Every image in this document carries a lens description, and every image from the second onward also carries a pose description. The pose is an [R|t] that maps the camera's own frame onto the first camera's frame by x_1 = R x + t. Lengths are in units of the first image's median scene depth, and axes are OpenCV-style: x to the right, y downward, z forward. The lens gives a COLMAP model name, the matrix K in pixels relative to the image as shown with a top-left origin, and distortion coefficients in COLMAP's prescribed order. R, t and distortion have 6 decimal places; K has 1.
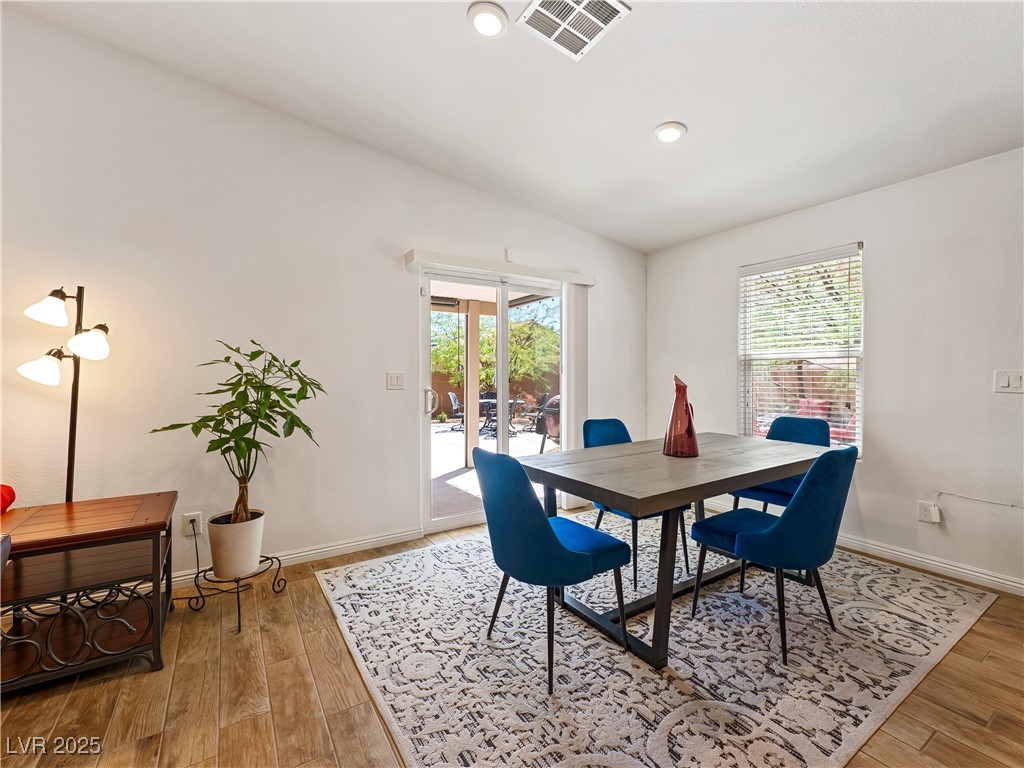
lens RADIAL K [[446.2, 0, 518.3], [0, 446.2, 380.4], [0, 0, 1]] dist [-0.001220, 0.000127]
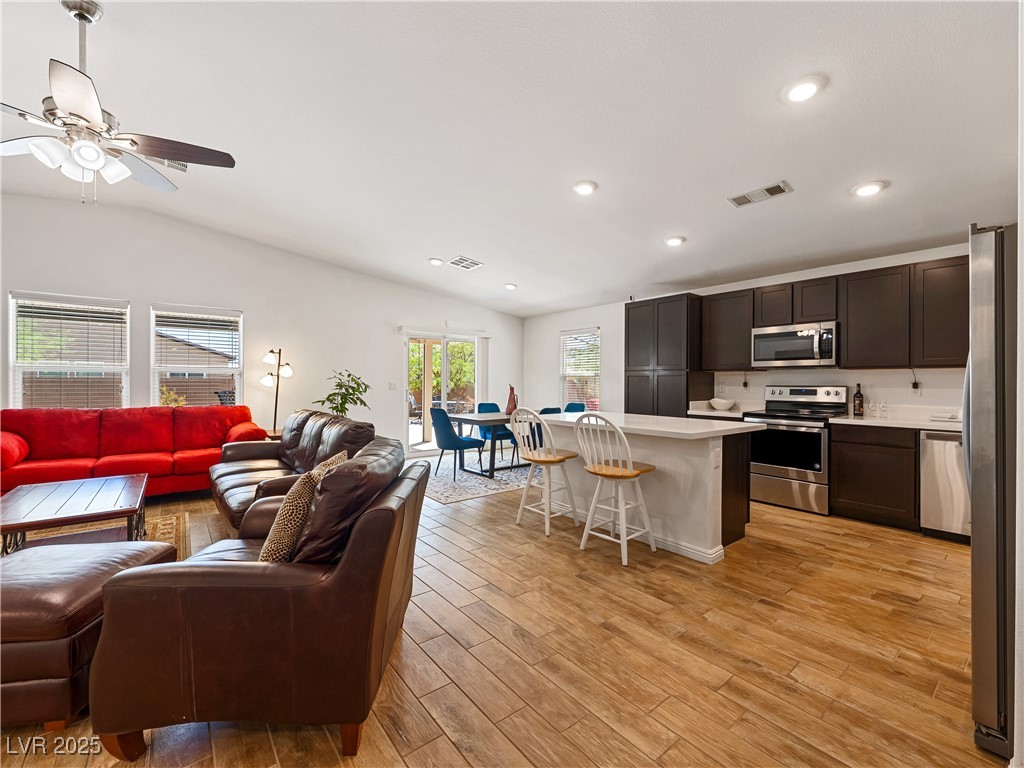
lens RADIAL K [[432.9, 0, 515.6], [0, 432.9, 385.1], [0, 0, 1]] dist [-0.001590, 0.000396]
pose [[0.994614, 0.005134, 0.103525, 0.126817], [-0.004441, 0.999966, -0.006922, 0.013882], [-0.103557, 0.006425, 0.994603, -1.492809]]
